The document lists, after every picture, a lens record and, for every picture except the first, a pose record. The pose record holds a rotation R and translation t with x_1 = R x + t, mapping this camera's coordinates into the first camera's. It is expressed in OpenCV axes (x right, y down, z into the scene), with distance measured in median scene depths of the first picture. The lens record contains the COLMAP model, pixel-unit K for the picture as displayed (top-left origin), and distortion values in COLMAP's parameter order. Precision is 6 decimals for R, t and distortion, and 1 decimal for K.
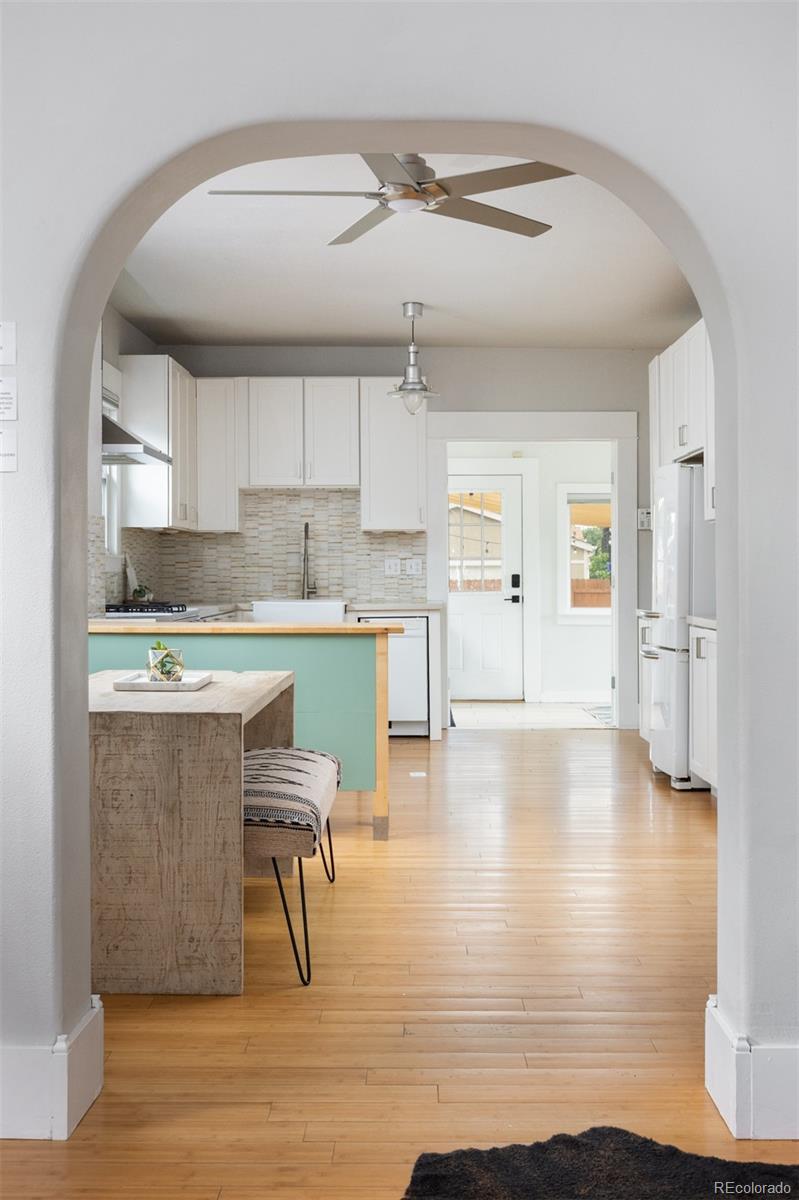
lens RADIAL K [[1304.1, 0, 403.7], [0, 1304.1, 580.4], [0, 0, 1]] dist [0.004318, 0.001661]
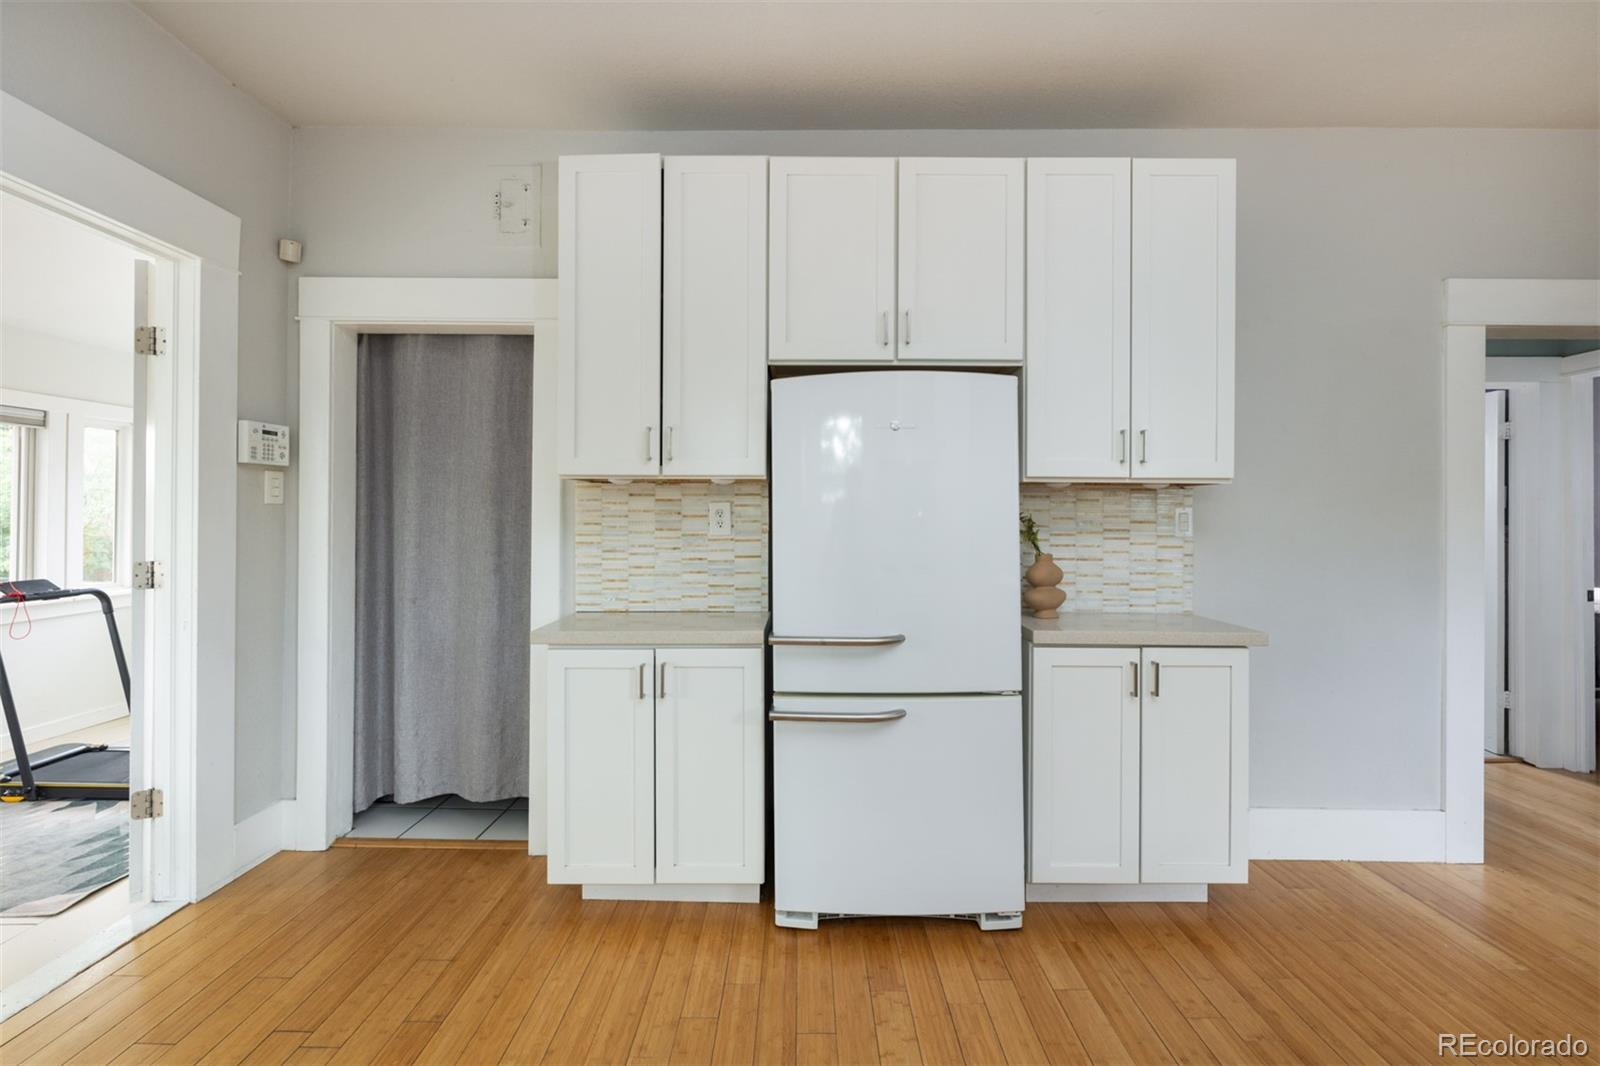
lens RADIAL K [[671.4, 0, 797.4], [0, 671.4, 513.2], [0, 0, 1]] dist [-0.001724, -0.000159]
pose [[-0.002701, 0.008119, 0.999963, -0.072967], [0.000966, 0.999967, -0.008116, -0.019468], [-0.999996, 0.000944, -0.002709, 0.847946]]
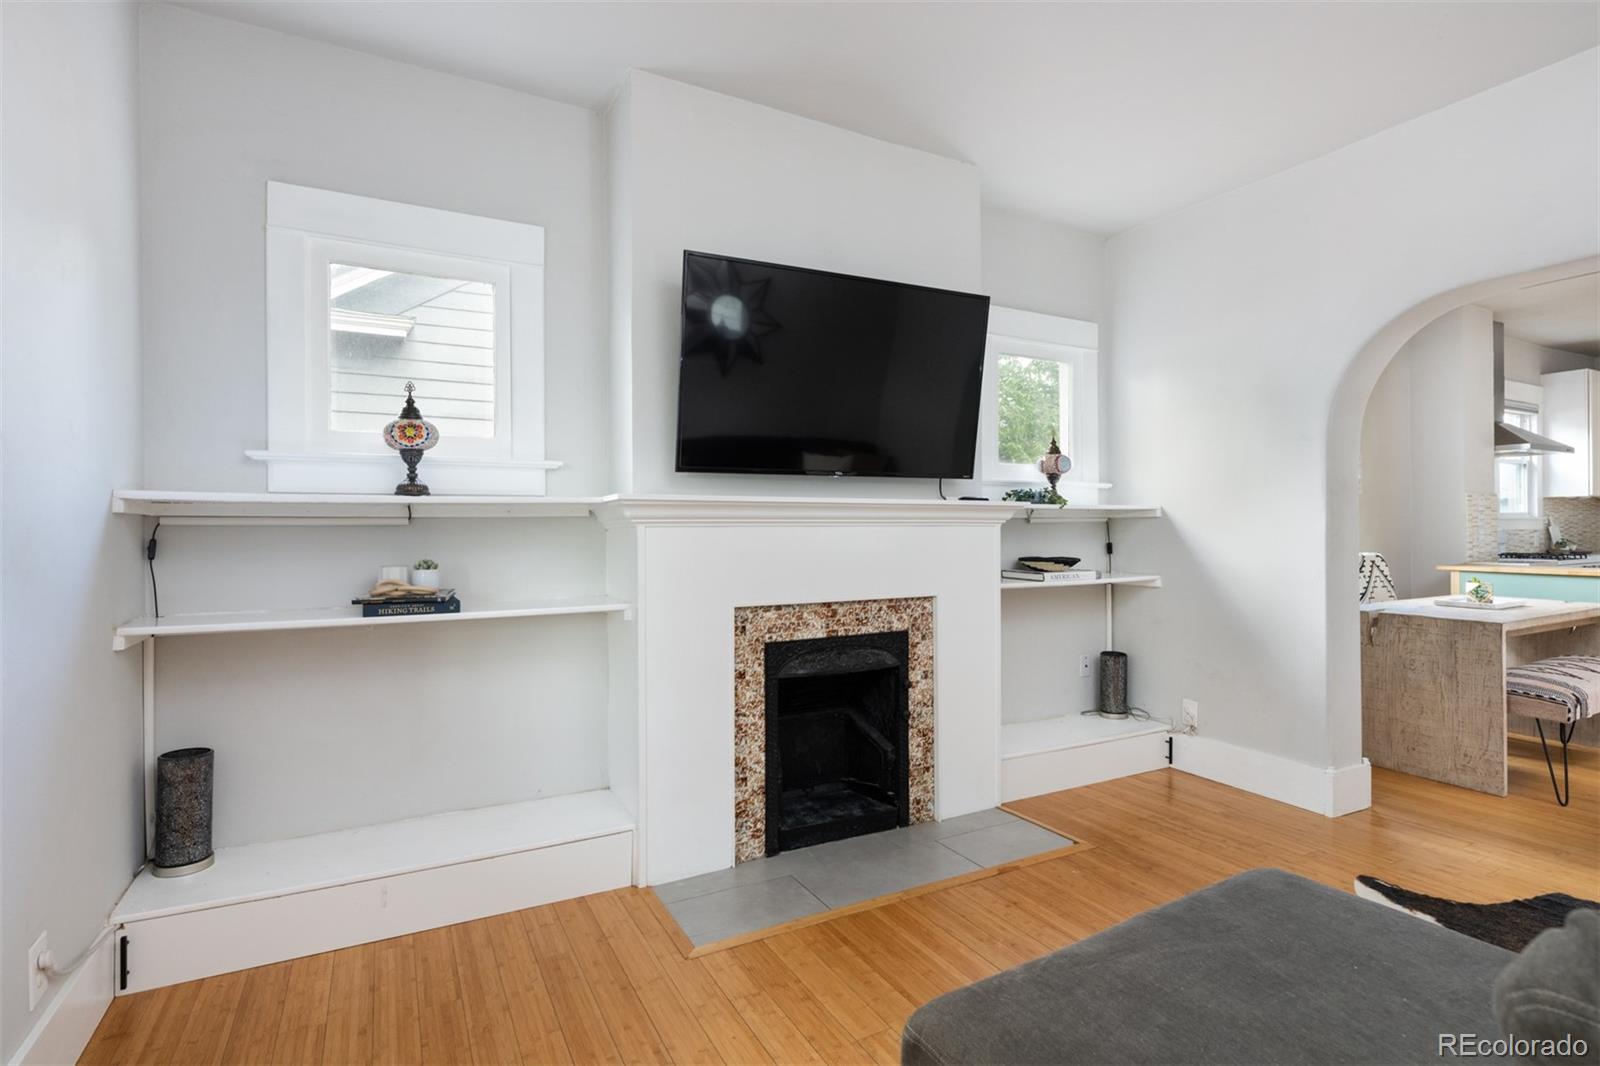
lens RADIAL K [[777.0, 0, 803.4], [0, 777.0, 527.3], [0, 0, 1]] dist [-0.001993, 0.000435]
pose [[0.482226, -0.004000, -0.876037, 0.121248], [0.001510, 0.999992, -0.003735, -0.006162], [0.876045, 0.000478, 0.482229, -0.091048]]
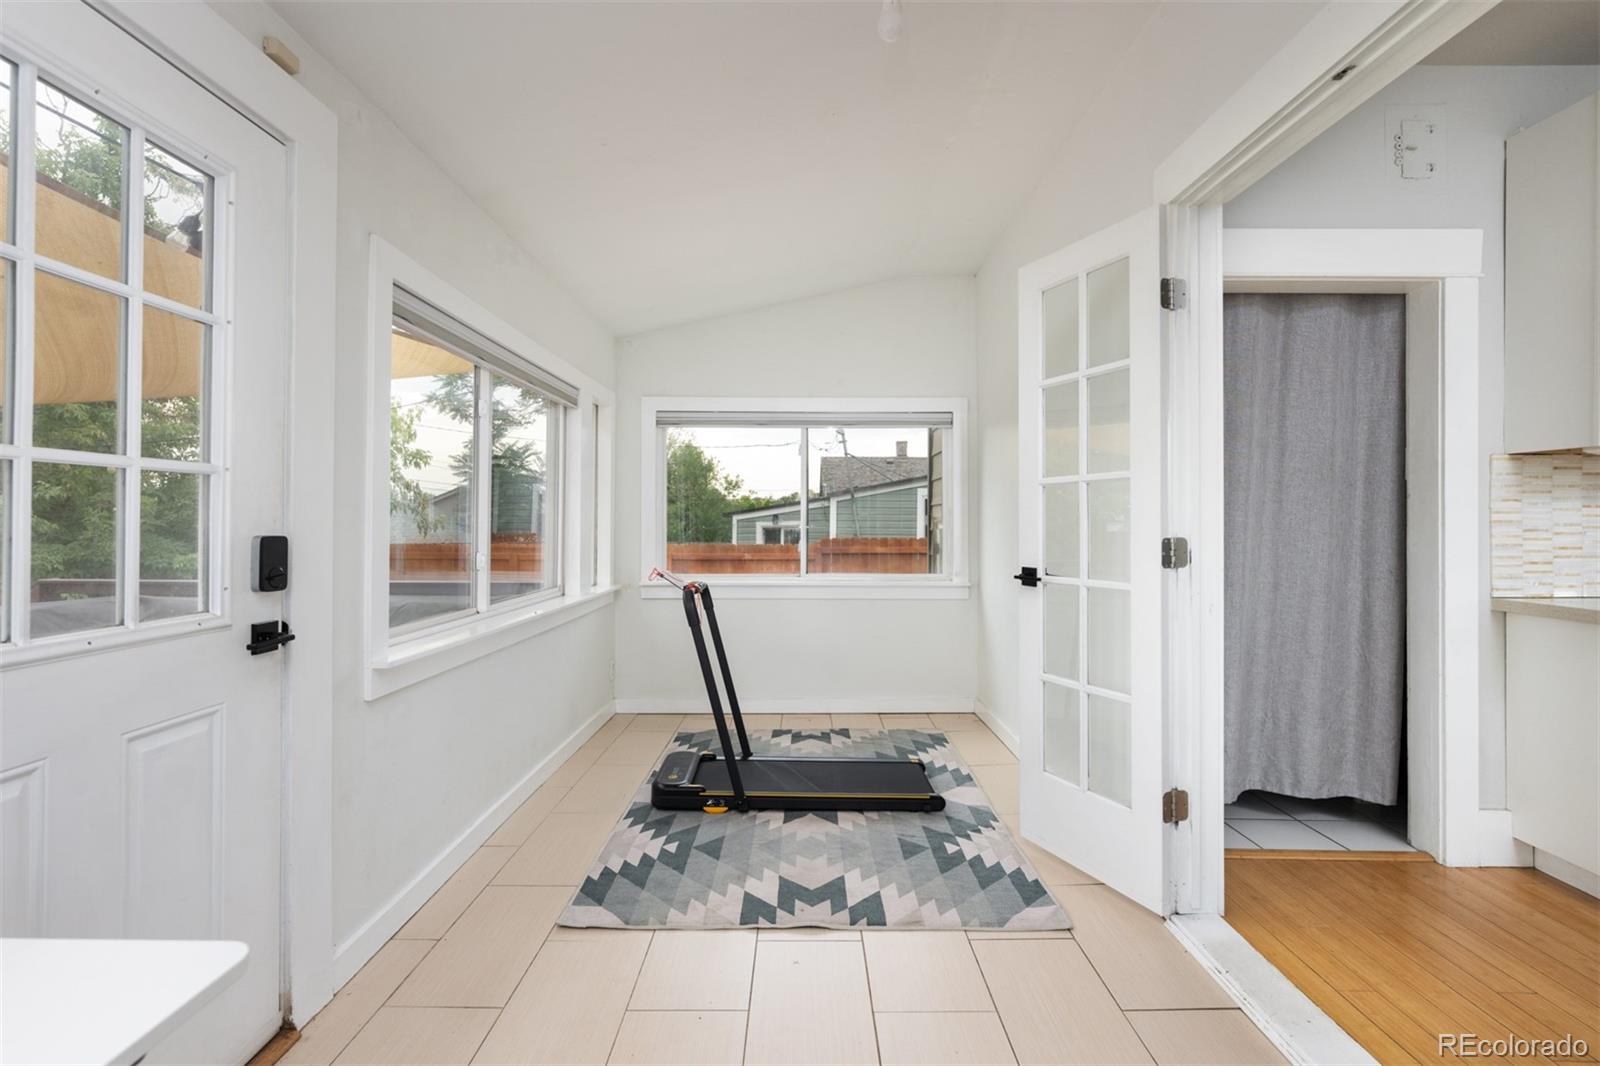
lens RADIAL K [[732.2, 0, 796.4], [0, 732.2, 518.9], [0, 0, 1]] dist [0.003379, 0.000167]
pose [[0.002545, 0.007799, 0.999966, -0.070522], [0.003829, 0.999962, -0.007808, -0.008926], [-0.999989, 0.003849, 0.002515, 1.213376]]
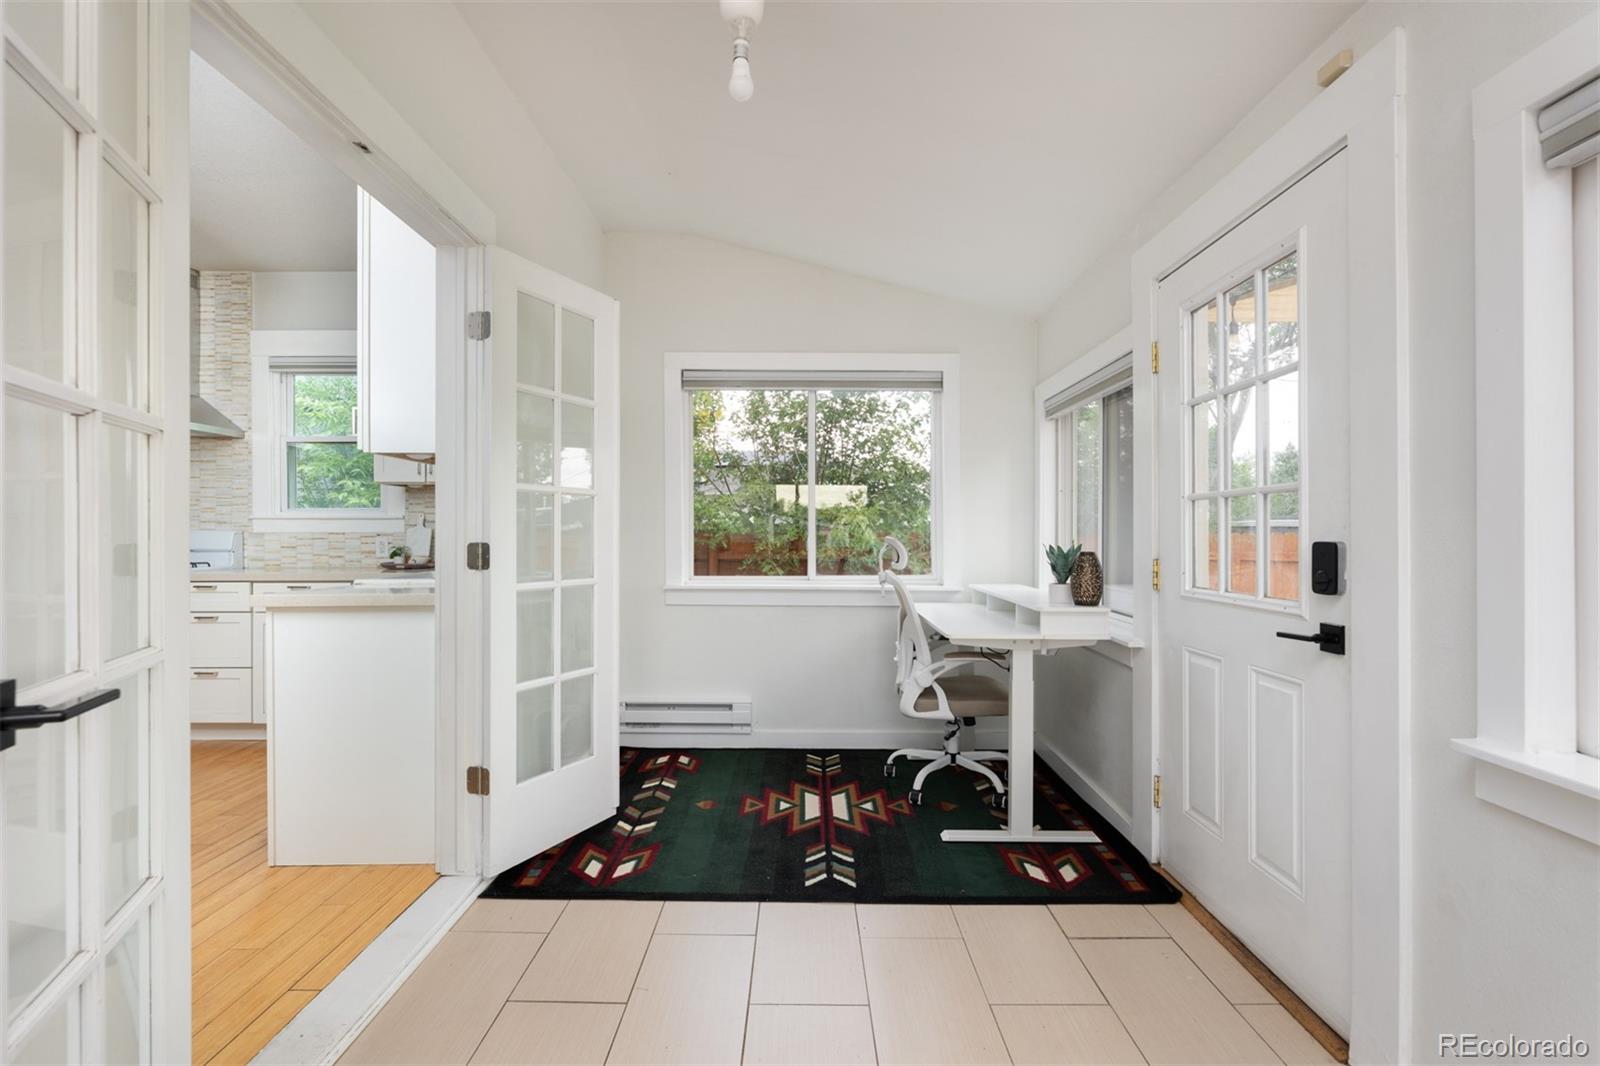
lens RADIAL K [[735.0, 0, 790.3], [0, 735.0, 534.2], [0, 0, 1]] dist [0.001254, 0.000146]
pose [[-0.010446, 0.004310, -0.999936, 0.312428], [-0.005870, 0.999973, 0.004371, -0.008674], [0.999928, 0.005915, -0.010420, 1.206230]]
